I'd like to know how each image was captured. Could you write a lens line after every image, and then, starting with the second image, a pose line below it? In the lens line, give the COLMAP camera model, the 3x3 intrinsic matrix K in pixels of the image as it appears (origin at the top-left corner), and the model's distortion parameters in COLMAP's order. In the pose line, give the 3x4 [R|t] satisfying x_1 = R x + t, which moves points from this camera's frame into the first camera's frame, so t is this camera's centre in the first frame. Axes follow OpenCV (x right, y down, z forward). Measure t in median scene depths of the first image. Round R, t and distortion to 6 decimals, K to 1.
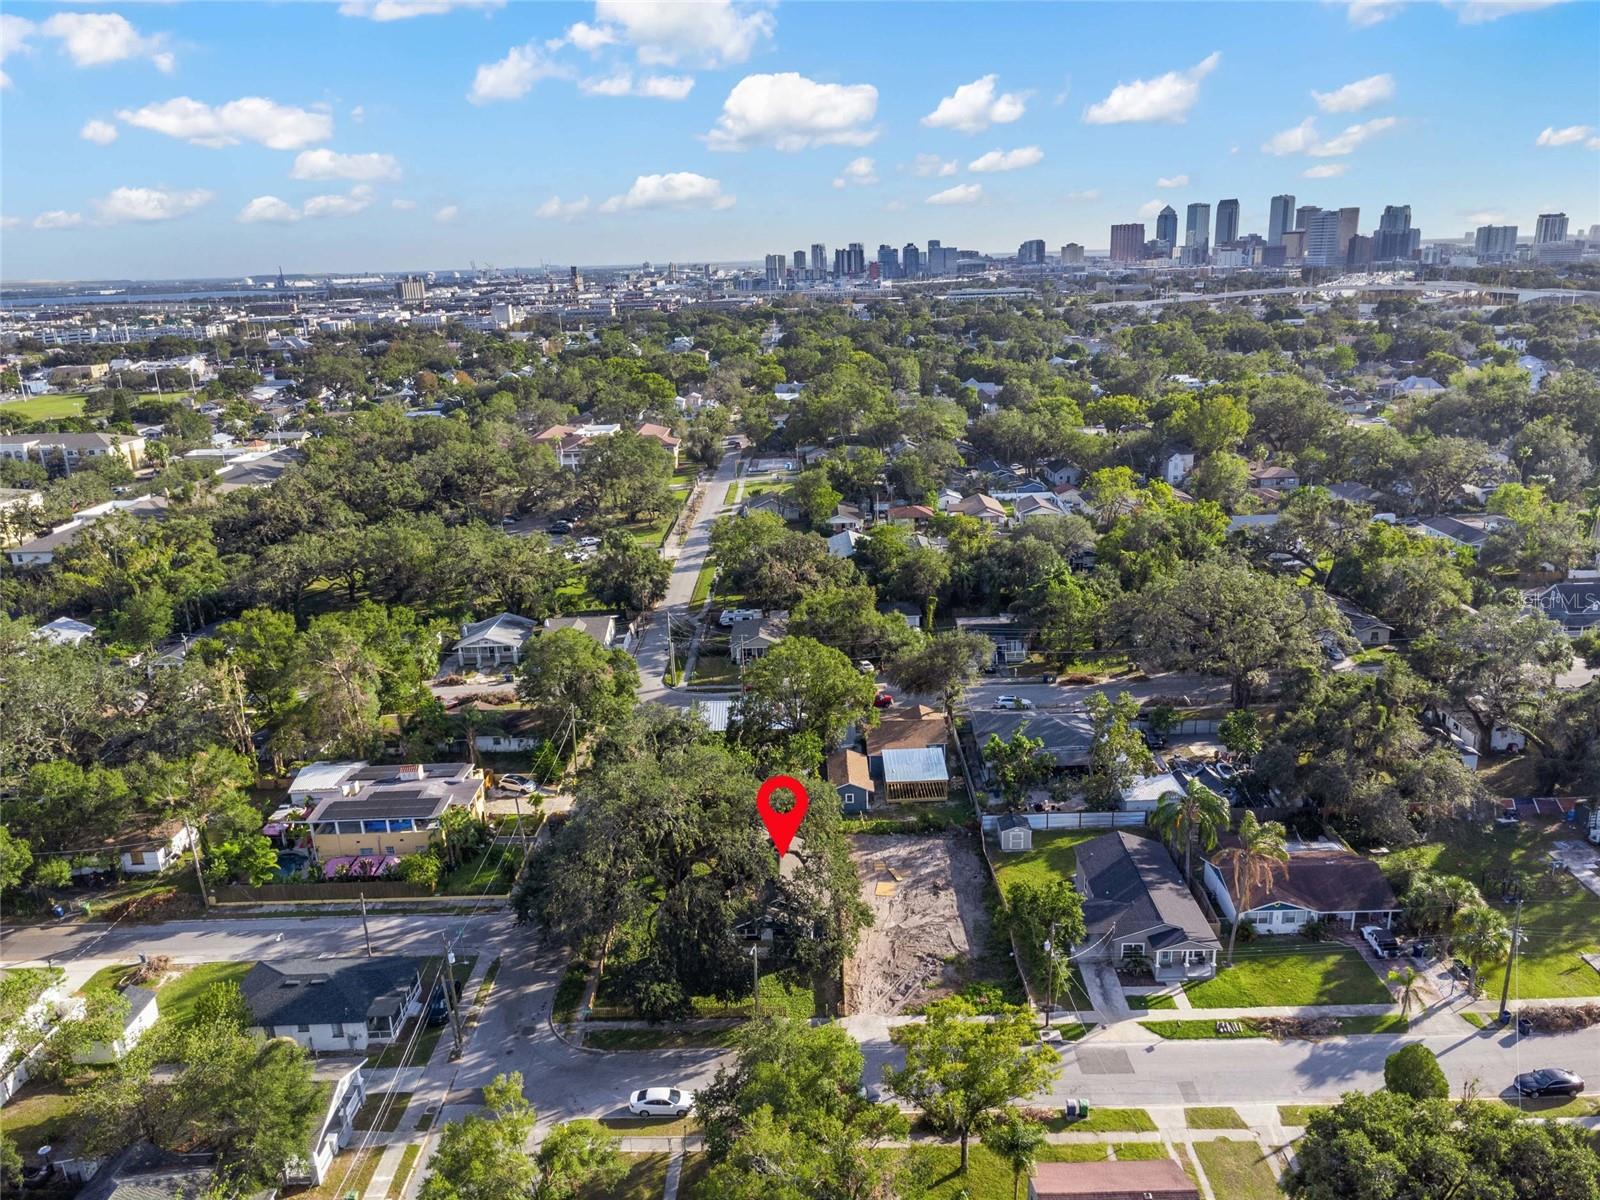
lens RADIAL K [[1145.4, 0, 800.0], [0, 1145.4, 600.0], [0, 0, 1]] dist [0.008966, -0.025867]
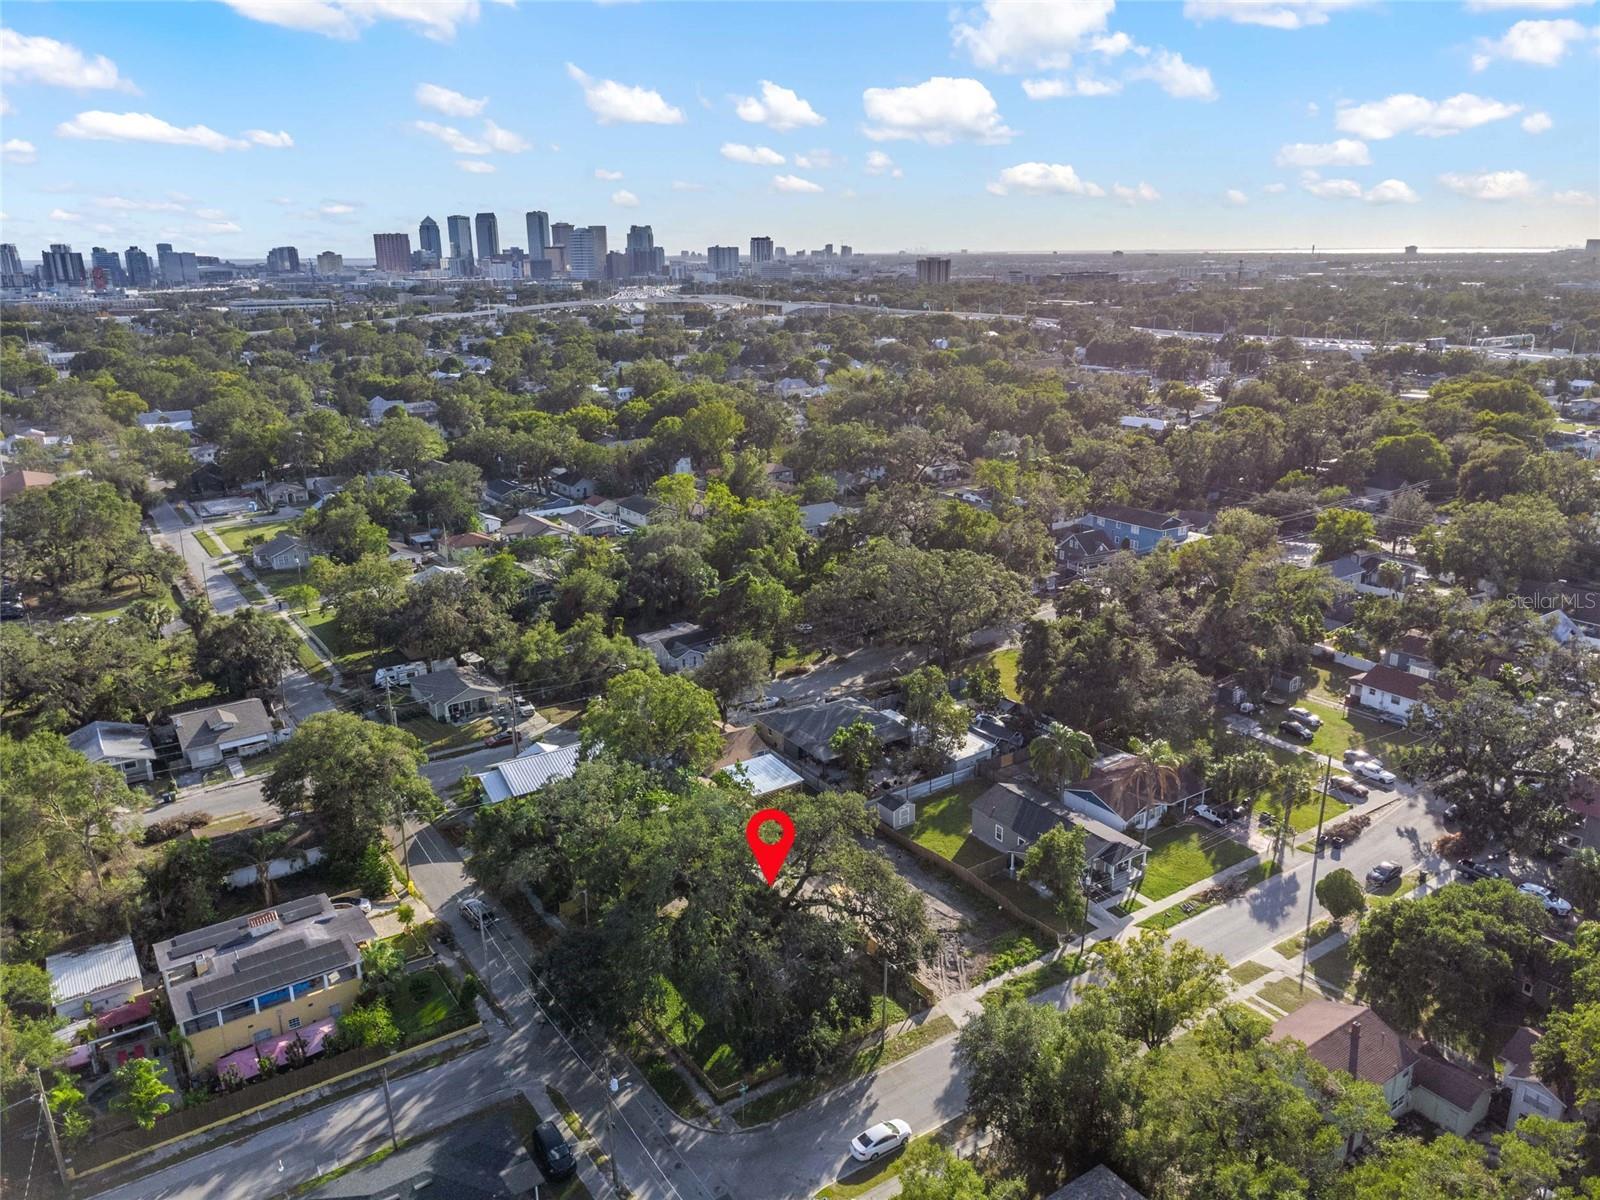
lens RADIAL K [[1145.4, 0, 800.0], [0, 1145.4, 600.0], [0, 0, 1]] dist [0.008966, -0.025867]
pose [[0.821065, -0.140376, 0.553306, -0.262581], [0.144973, 0.988790, 0.035731, -0.026693], [-0.552119, 0.050876, 0.832211, 0.076568]]
